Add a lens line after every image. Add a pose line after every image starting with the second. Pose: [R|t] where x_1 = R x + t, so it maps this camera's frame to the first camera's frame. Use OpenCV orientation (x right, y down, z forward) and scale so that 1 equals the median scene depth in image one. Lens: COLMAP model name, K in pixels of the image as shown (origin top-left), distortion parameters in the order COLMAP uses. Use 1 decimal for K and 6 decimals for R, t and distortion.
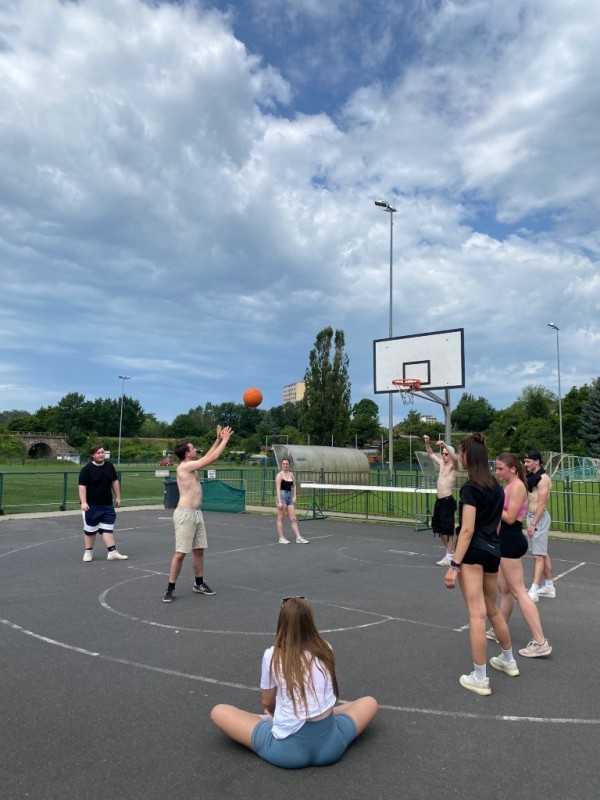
lens RADIAL K [[597.9, 0, 290.7], [0, 597.9, 397.0], [0, 0, 1]] dist [0.070681, -0.055077]
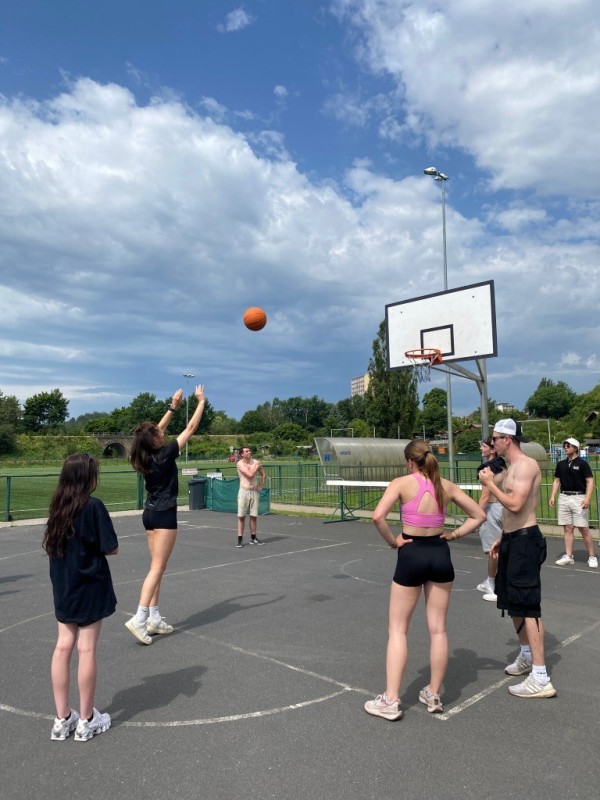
lens RADIAL K [[595.8, 0, 300.0], [0, 595.8, 400.0], [0, 0, 1]] dist [0.113609, -0.197999]
pose [[0.994082, -0.036599, -0.102278, 0.058018], [0.038139, 0.999186, 0.013142, 0.010911], [0.101714, -0.016966, 0.994669, 0.100217]]
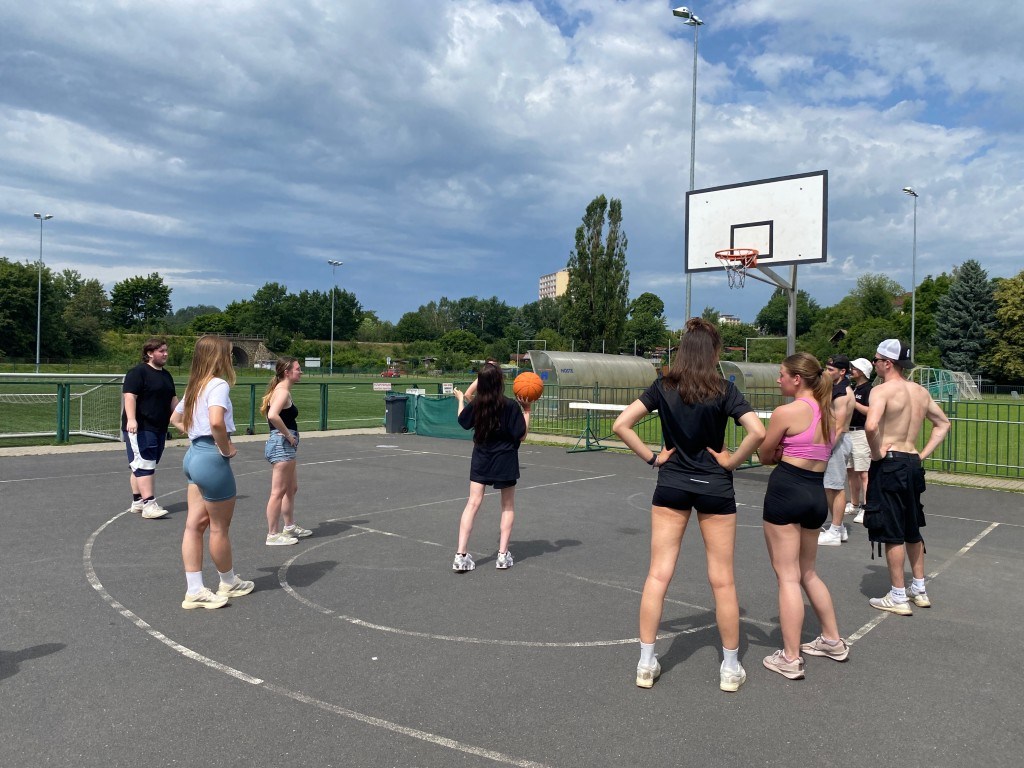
lens RADIAL K [[762.6, 0, 512.0], [0, 762.6, 384.0], [0, 0, 1]] dist [0.113609, -0.197999]
pose [[0.998851, 0.008445, -0.047170, -0.007757], [-0.002684, 0.992664, 0.120878, 0.008324], [0.047845, -0.120613, 0.991546, 0.064609]]
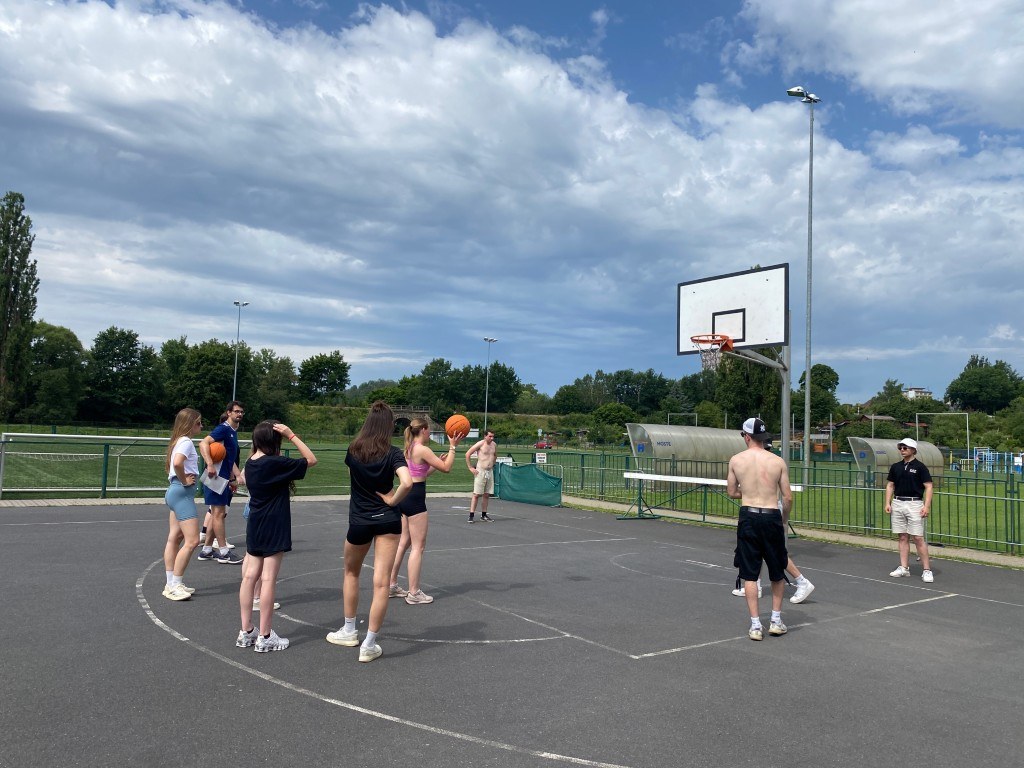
lens RADIAL K [[762.6, 0, 512.0], [0, 762.6, 384.0], [0, 0, 1]] dist [0.113609, -0.197999]
pose [[0.966330, 0.002666, -0.257291, 0.106244], [0.004227, 0.999647, 0.026234, 0.002818], [0.257270, -0.026438, 0.965978, 0.004193]]
